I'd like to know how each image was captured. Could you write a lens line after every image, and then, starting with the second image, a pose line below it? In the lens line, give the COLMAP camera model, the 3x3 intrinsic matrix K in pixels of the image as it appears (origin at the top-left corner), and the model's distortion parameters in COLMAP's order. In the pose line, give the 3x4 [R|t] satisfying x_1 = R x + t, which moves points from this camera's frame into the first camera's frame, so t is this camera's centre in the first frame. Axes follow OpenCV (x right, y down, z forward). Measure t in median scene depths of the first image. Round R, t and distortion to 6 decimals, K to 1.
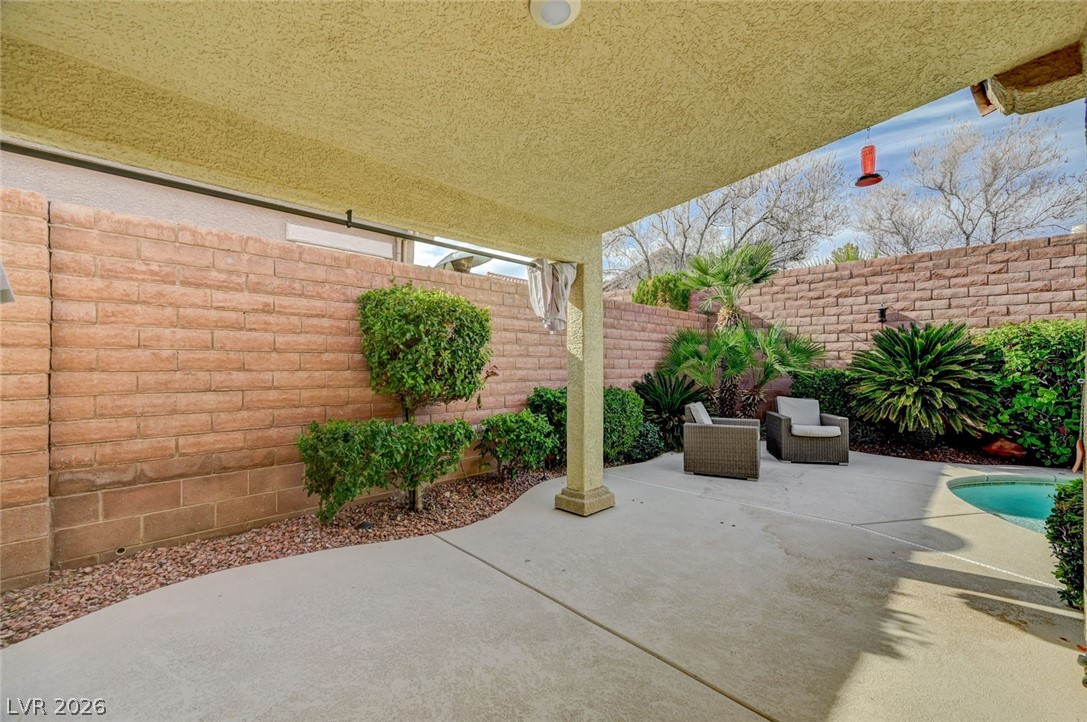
lens RADIAL K [[435.4, 0, 551.1], [0, 435.4, 363.3], [0, 0, 1]] dist [0.000636, 0.001461]
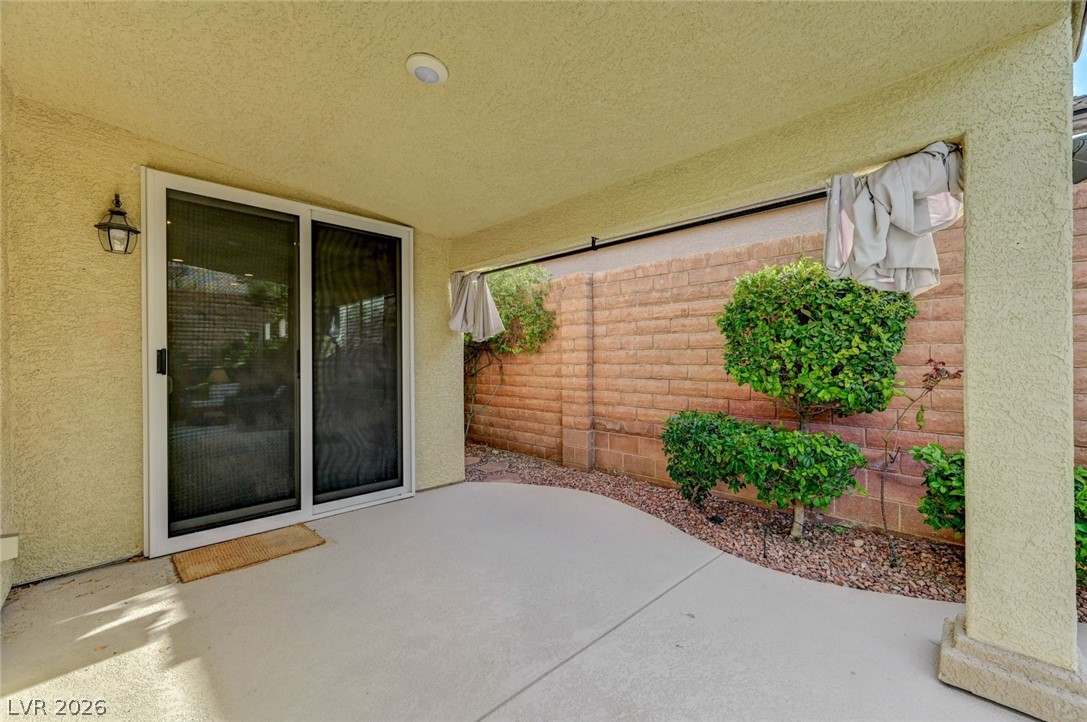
lens RADIAL K [[435.4, 0, 541.0], [0, 435.4, 363.4], [0, 0, 1]] dist [0.000636, 0.001461]
pose [[-0.004034, 0.004144, -0.999983, 0.544148], [0.004444, 0.999982, 0.004127, 0.006613], [0.999982, -0.004427, -0.004052, 0.573554]]
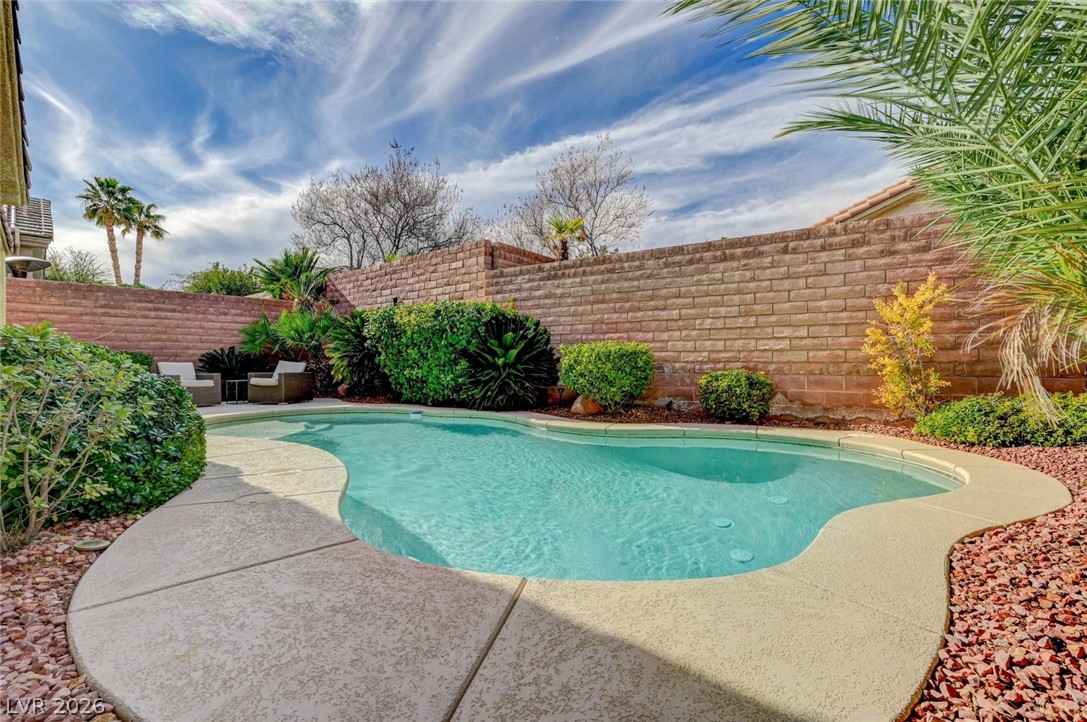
lens RADIAL K [[460.0, 0, 545.4], [0, 460.0, 360.7], [0, 0, 1]] dist [-0.002865, 0.002839]
pose [[0.999677, -0.004208, 0.025077, 2.263492], [0.004175, 0.999990, 0.001372, 0.132485], [-0.025082, -0.001267, 0.999685, -0.844842]]
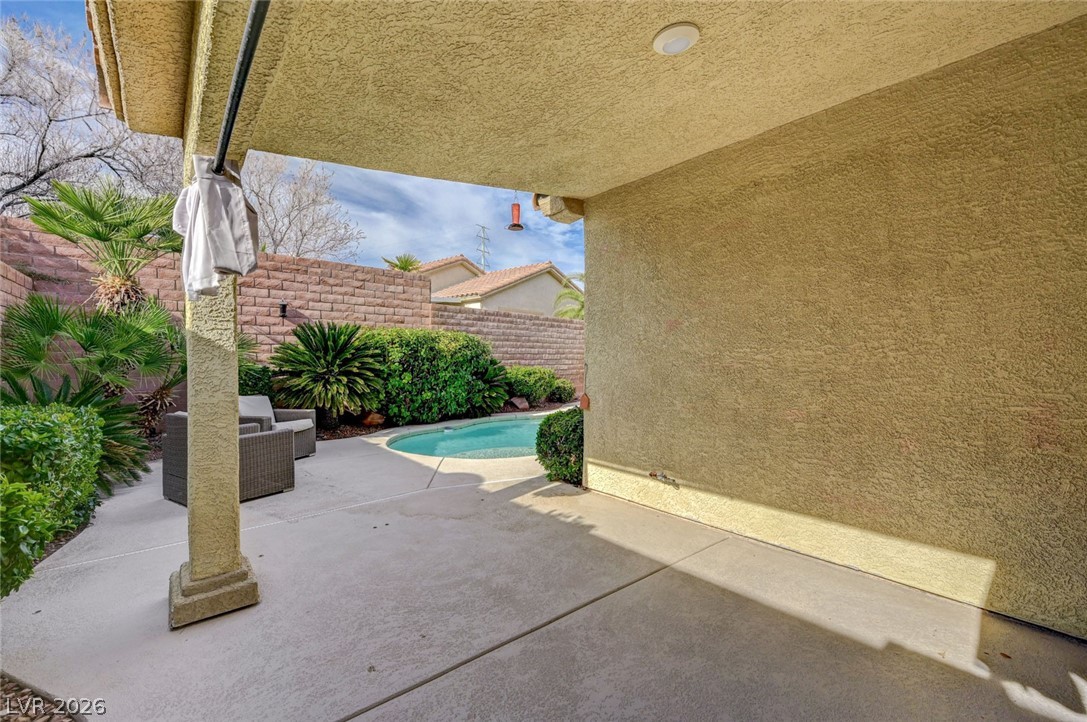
lens RADIAL K [[460.0, 0, 542.2], [0, 460.0, 364.7], [0, 0, 1]] dist [-0.002865, 0.002839]
pose [[0.094587, -0.017642, 0.995360, -0.527749], [0.002088, 0.999844, 0.017523, 0.002197], [-0.995514, 0.000421, 0.094609, 0.533502]]
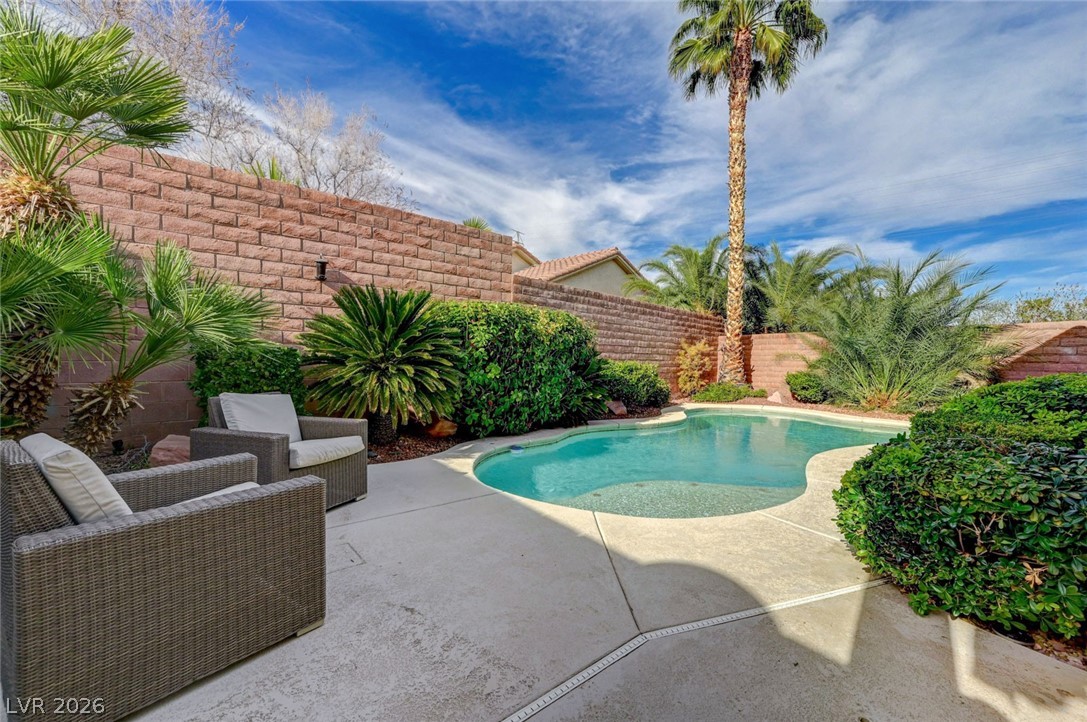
lens RADIAL K [[435.4, 0, 540.4], [0, 435.4, 364.6], [0, 0, 1]] dist [0.000636, 0.001461]
pose [[0.155902, -0.012544, 0.987693, 0.185467], [-0.011186, 0.999833, 0.014464, 0.058444], [-0.987709, -0.013303, 0.155736, 0.998107]]
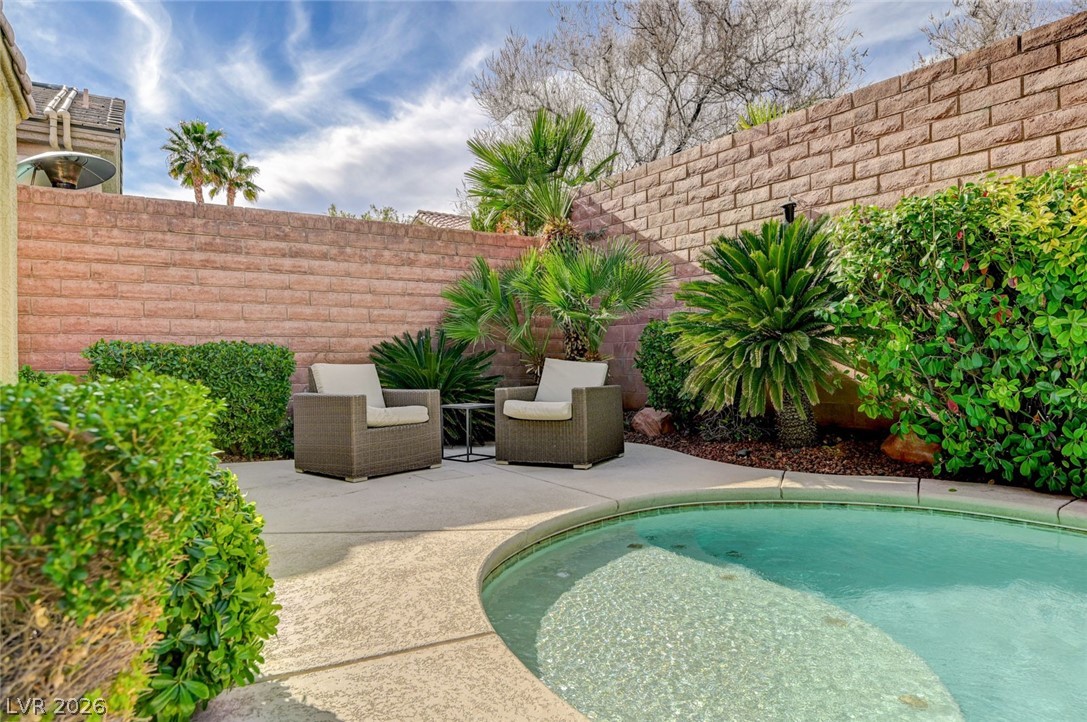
lens RADIAL K [[666.7, 0, 552.8], [0, 666.7, 353.8], [0, 0, 1]] dist [0.021984, -0.004503]
pose [[0.973407, -0.014277, -0.228637, 1.252195], [0.012510, 0.999880, -0.009175, 0.132073], [0.228741, 0.006071, 0.973468, 0.178729]]
